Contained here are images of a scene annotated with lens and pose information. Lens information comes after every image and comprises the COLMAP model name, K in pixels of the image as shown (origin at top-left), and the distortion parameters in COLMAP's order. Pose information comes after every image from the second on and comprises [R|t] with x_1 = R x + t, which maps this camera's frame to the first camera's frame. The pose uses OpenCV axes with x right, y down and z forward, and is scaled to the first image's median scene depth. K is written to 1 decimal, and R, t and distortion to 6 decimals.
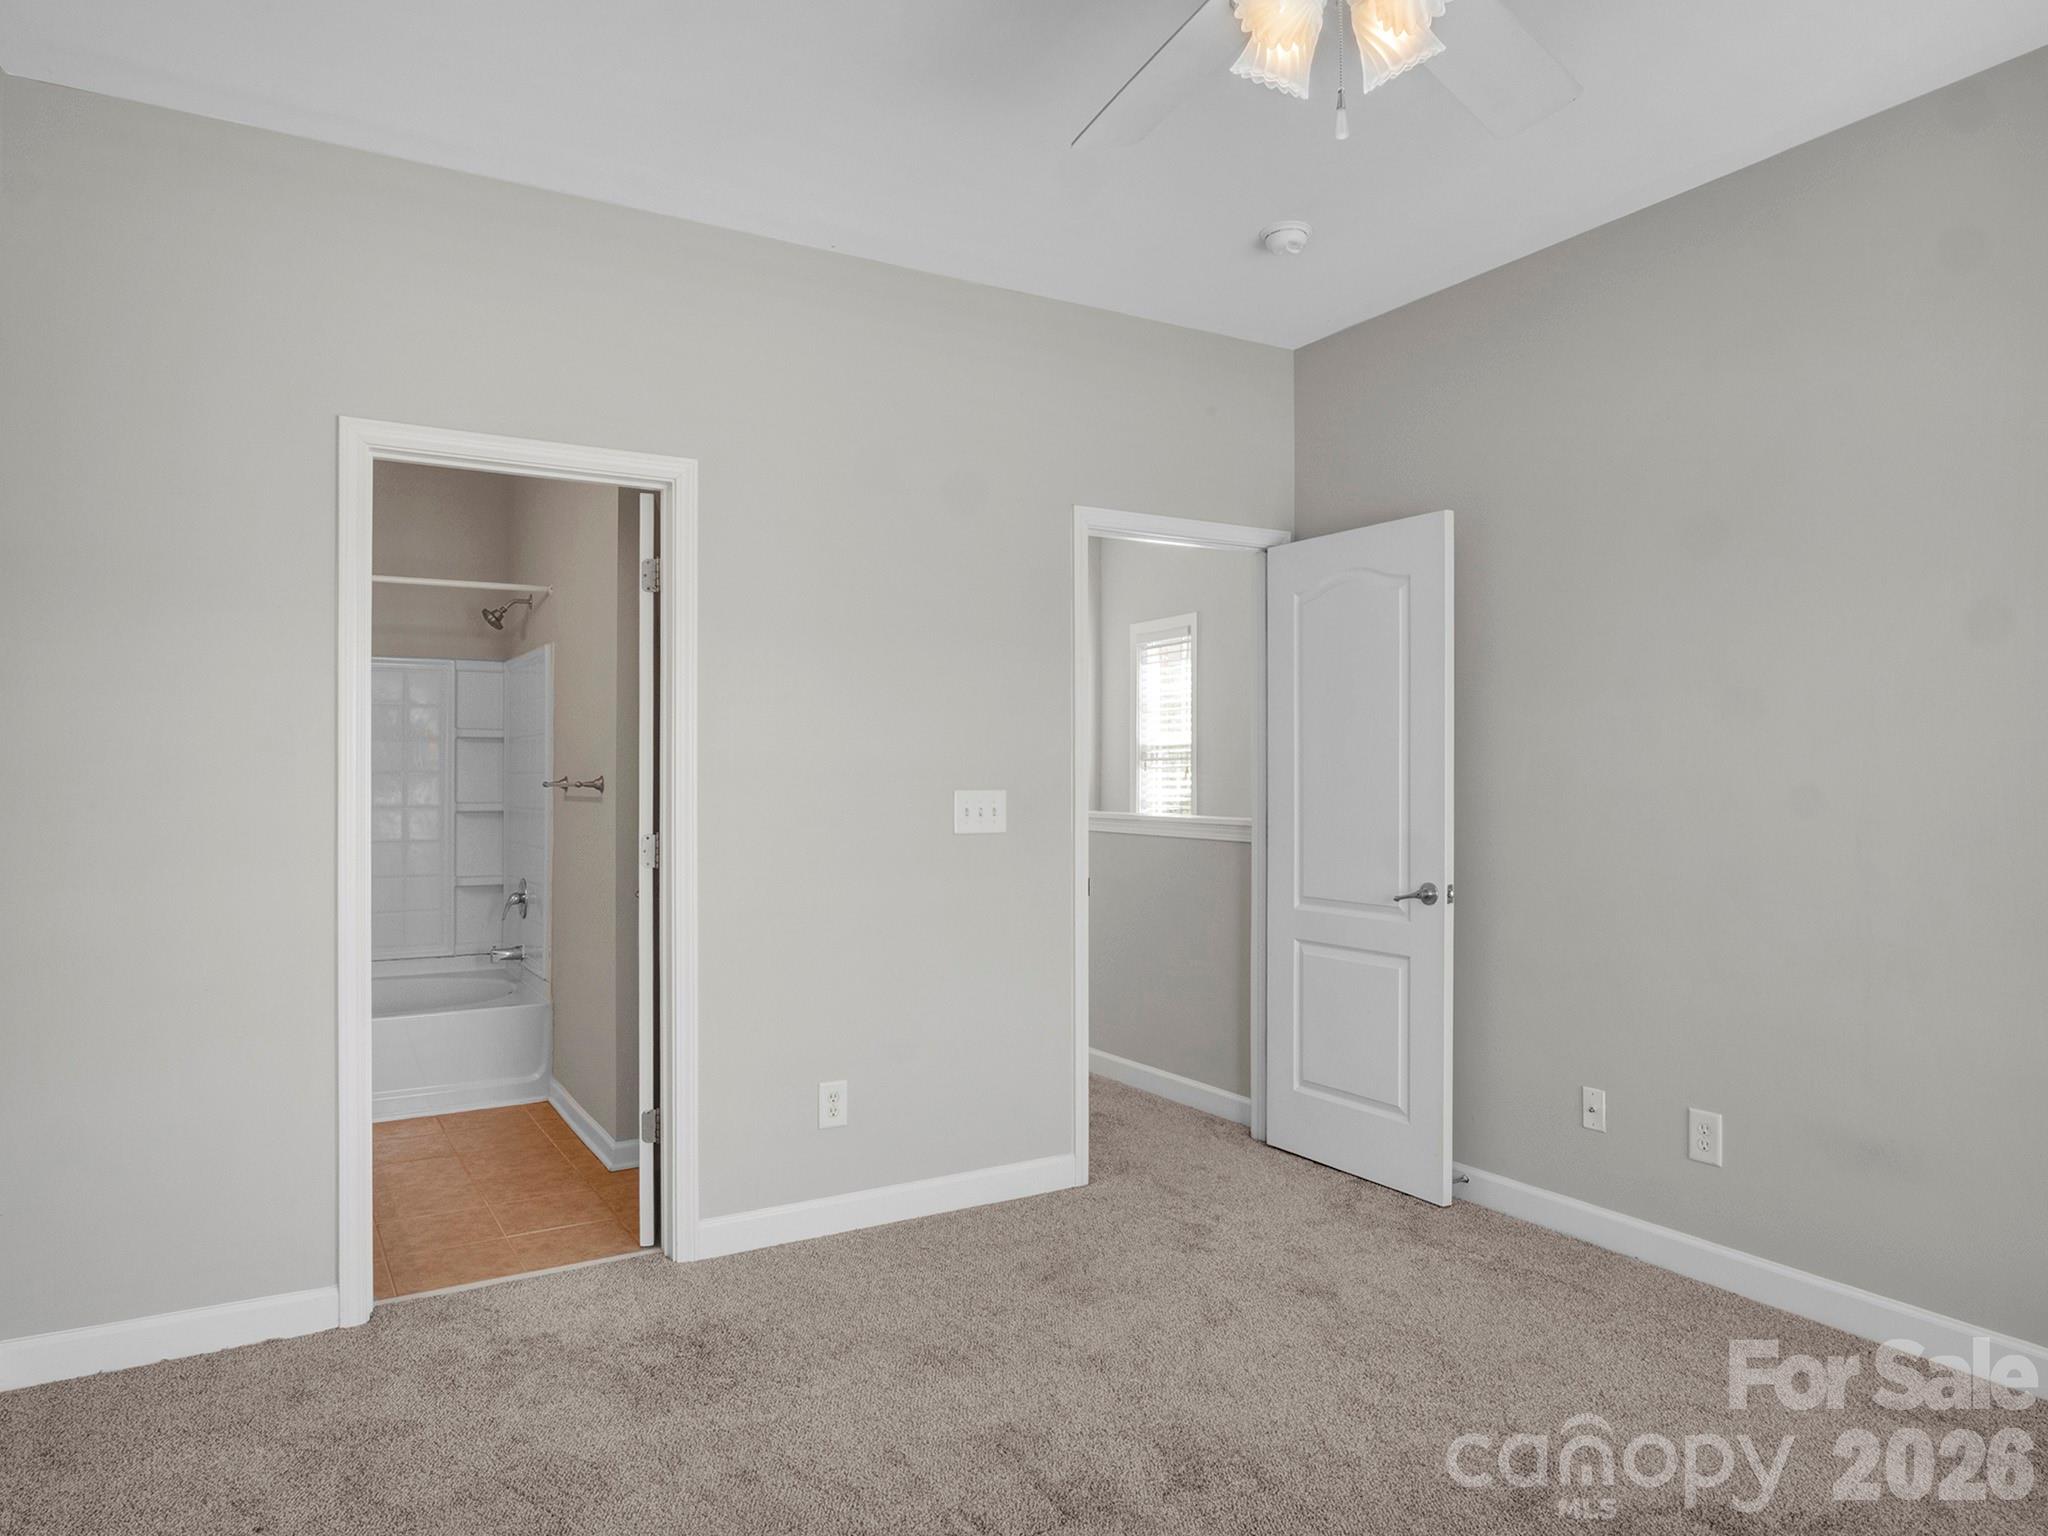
lens RADIAL K [[1327.2, 0, 1022.6], [0, 1327.2, 774.8], [0, 0, 1]] dist [-0.010346, -0.002010]
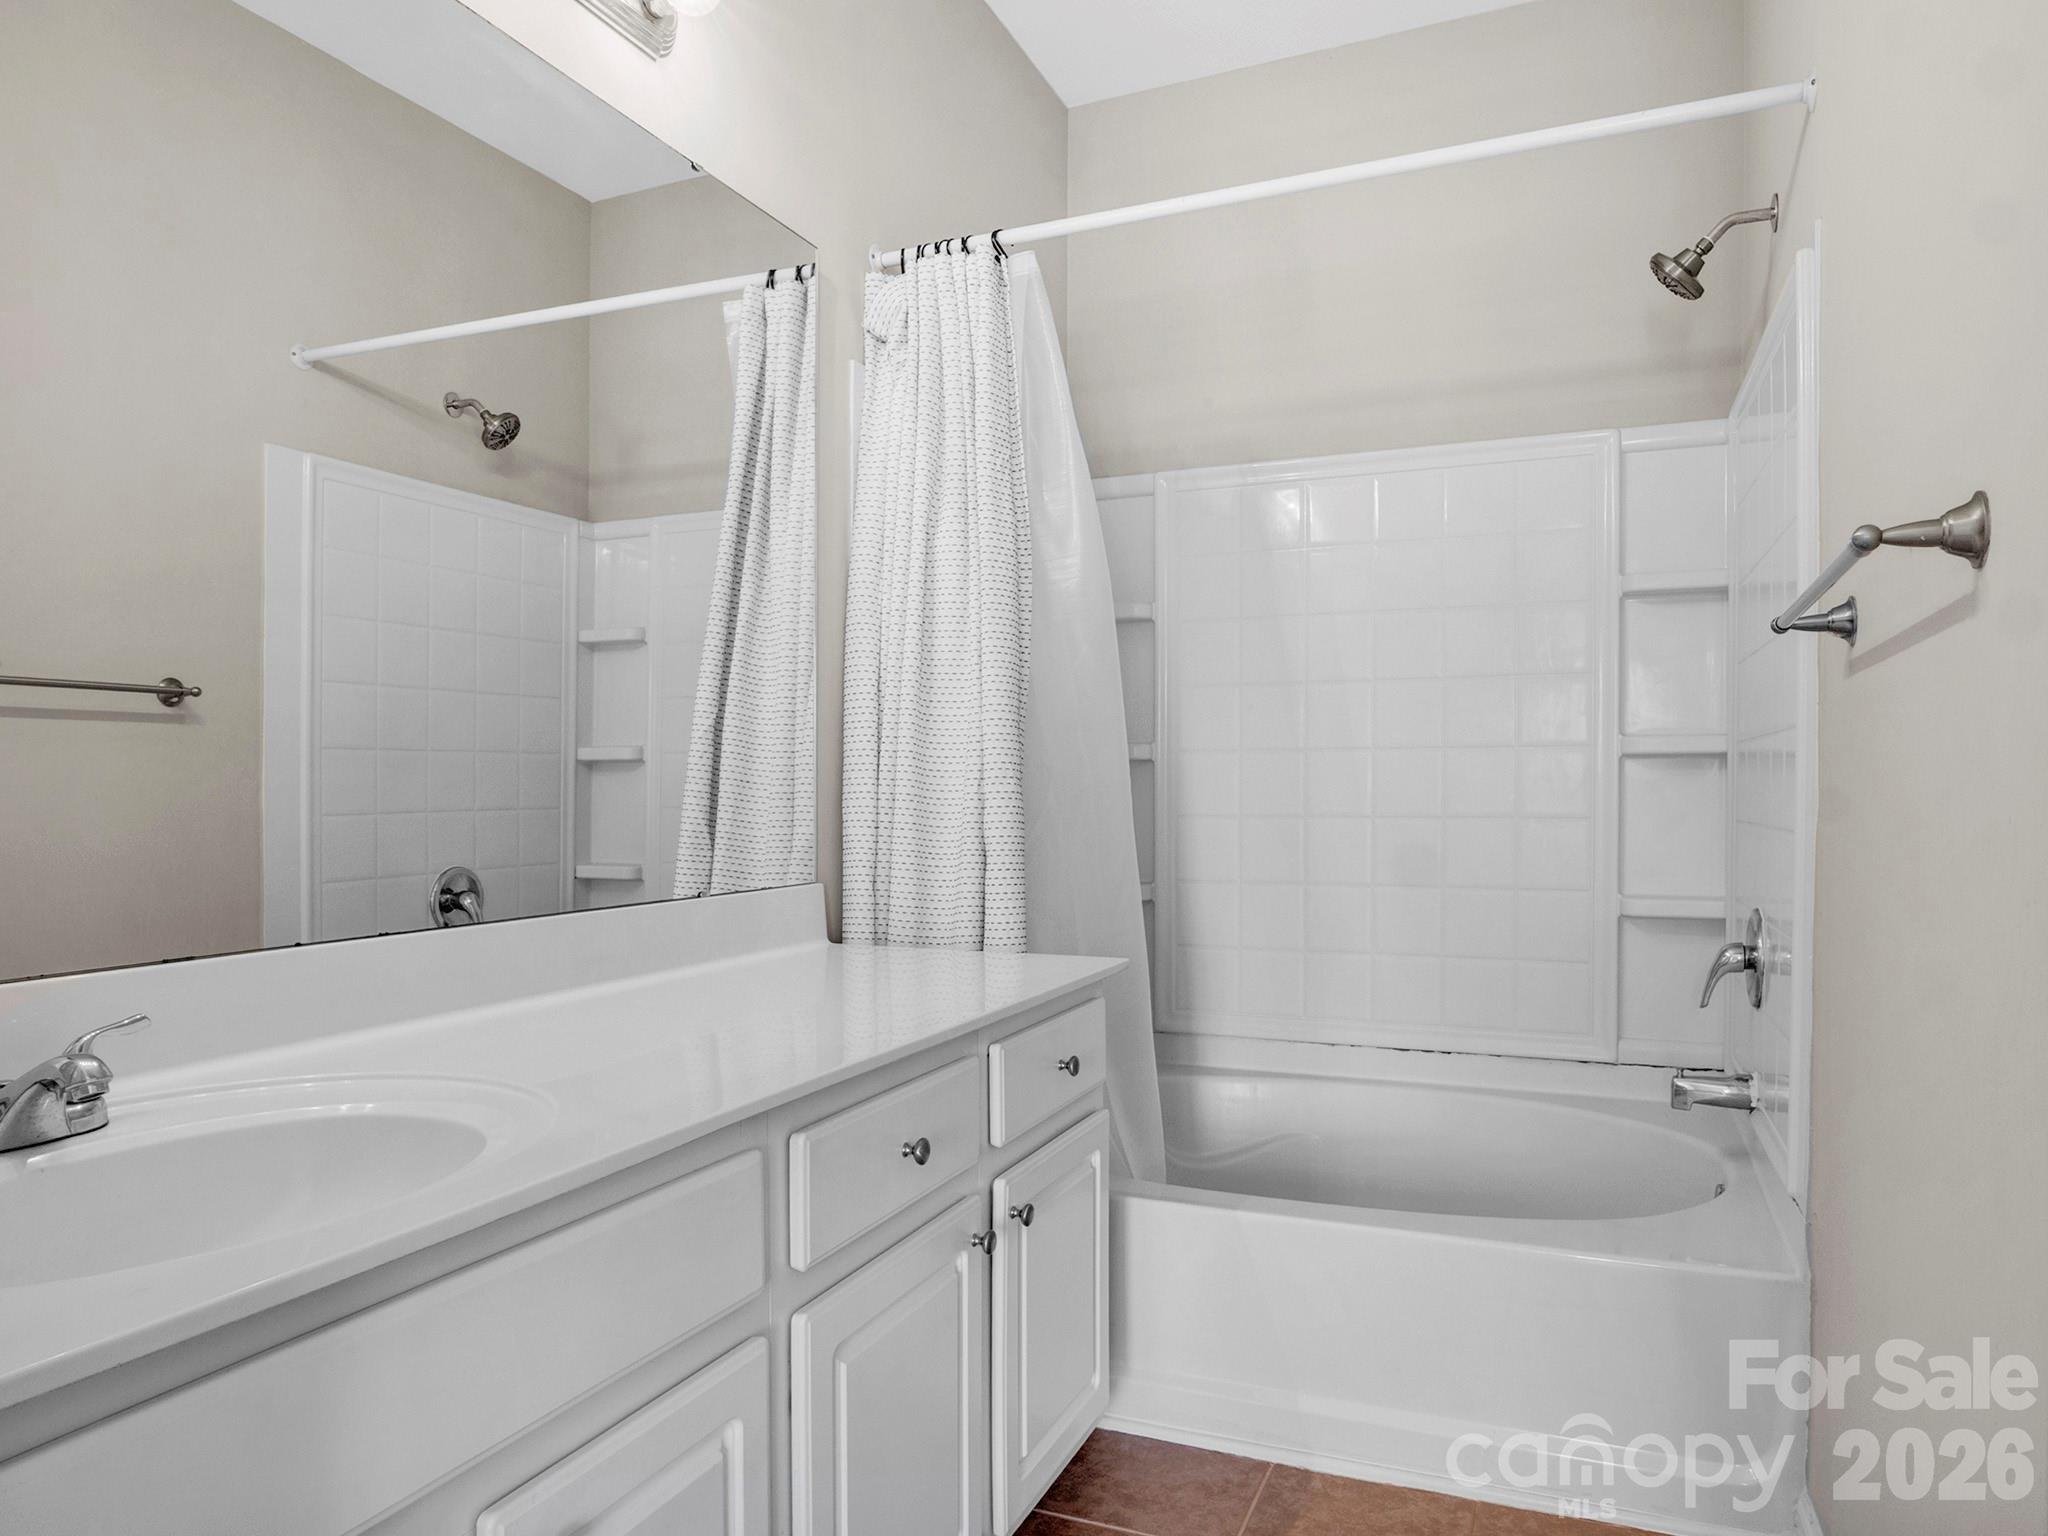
lens RADIAL K [[1327.2, 0, 1022.6], [0, 1327.2, 774.8], [0, 0, 1]] dist [-0.010346, -0.002010]
pose [[0.587898, -0.001038, -0.808934, -0.184053], [-0.009022, 0.999929, -0.007840, 0.042995], [0.808885, 0.011908, 0.587847, 0.585798]]
